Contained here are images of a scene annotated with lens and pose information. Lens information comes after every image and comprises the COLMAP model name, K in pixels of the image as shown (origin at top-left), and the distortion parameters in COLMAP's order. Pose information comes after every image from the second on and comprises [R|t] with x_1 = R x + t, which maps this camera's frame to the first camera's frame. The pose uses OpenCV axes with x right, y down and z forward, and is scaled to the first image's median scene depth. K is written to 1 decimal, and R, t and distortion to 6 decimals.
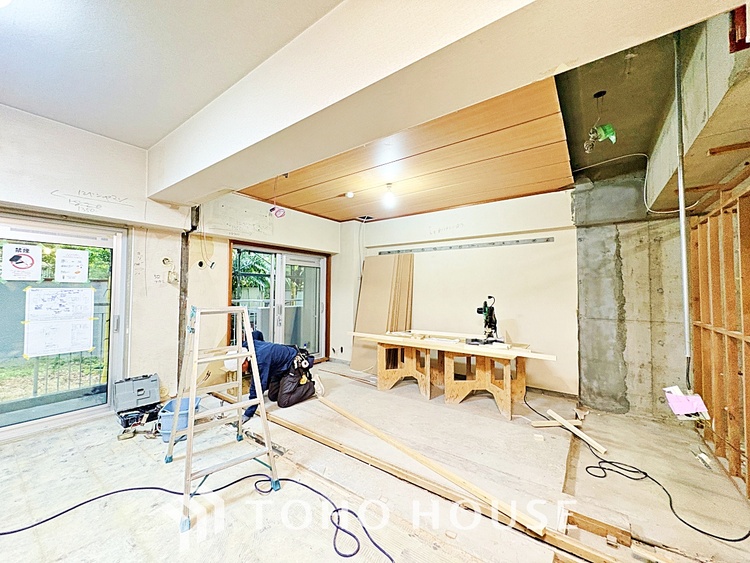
lens RADIAL K [[297.7, 0, 374.2], [0, 297.7, 281.4], [0, 0, 1]] dist [0.000443, -0.000291]
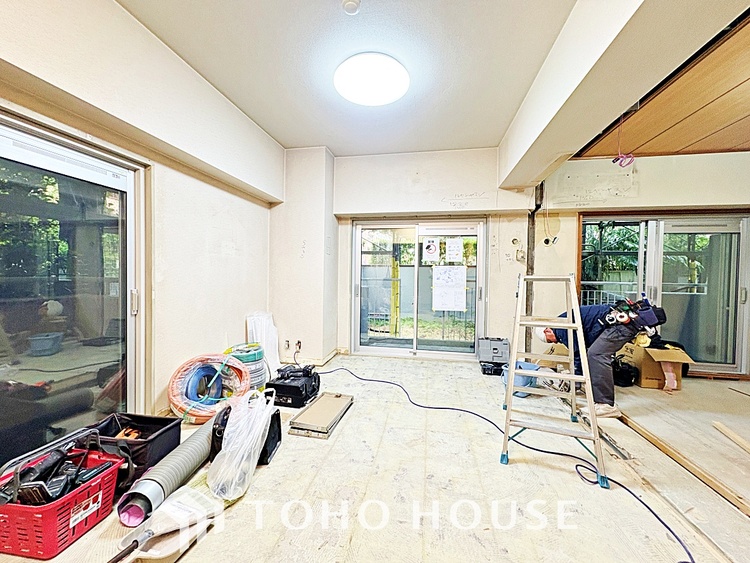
lens RADIAL K [[297.7, 0, 374.9], [0, 297.7, 280.2], [0, 0, 1]] dist [0.000443, -0.000291]
pose [[0.437322, 0.013302, -0.899206, 0.087037], [0.016752, 0.999597, 0.022934, 0.047427], [0.899149, -0.025093, 0.436923, 0.033387]]
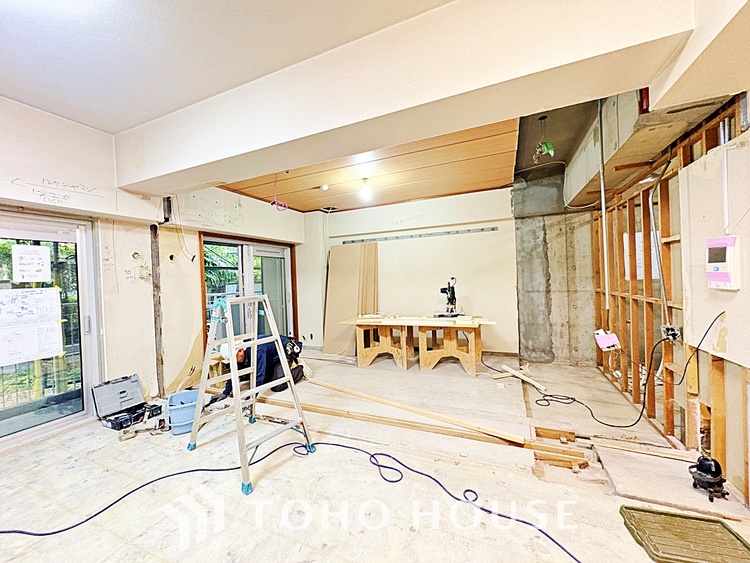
lens RADIAL K [[297.7, 0, 373.8], [0, 297.7, 281.1], [0, 0, 1]] dist [0.000443, -0.000291]
pose [[0.974462, -0.047050, 0.219569, -0.192527], [0.038736, 0.998366, 0.042019, 0.002222], [-0.221187, -0.032441, 0.974692, -0.090187]]
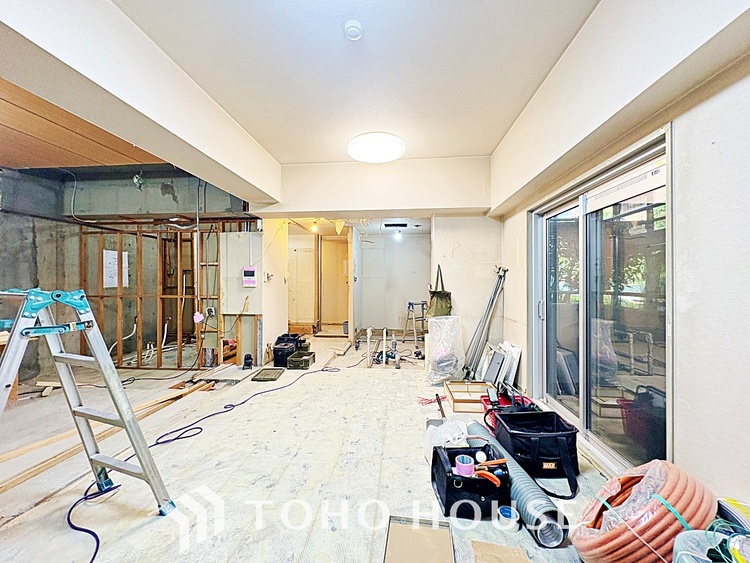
lens RADIAL K [[297.7, 0, 374.3], [0, 297.7, 282.1], [0, 0, 1]] dist [0.000443, -0.000291]
pose [[-0.516066, -0.009251, 0.856499, -0.921798], [-0.029984, 0.999524, -0.007270, 0.032017], [-0.856024, -0.029433, -0.516098, 0.480899]]
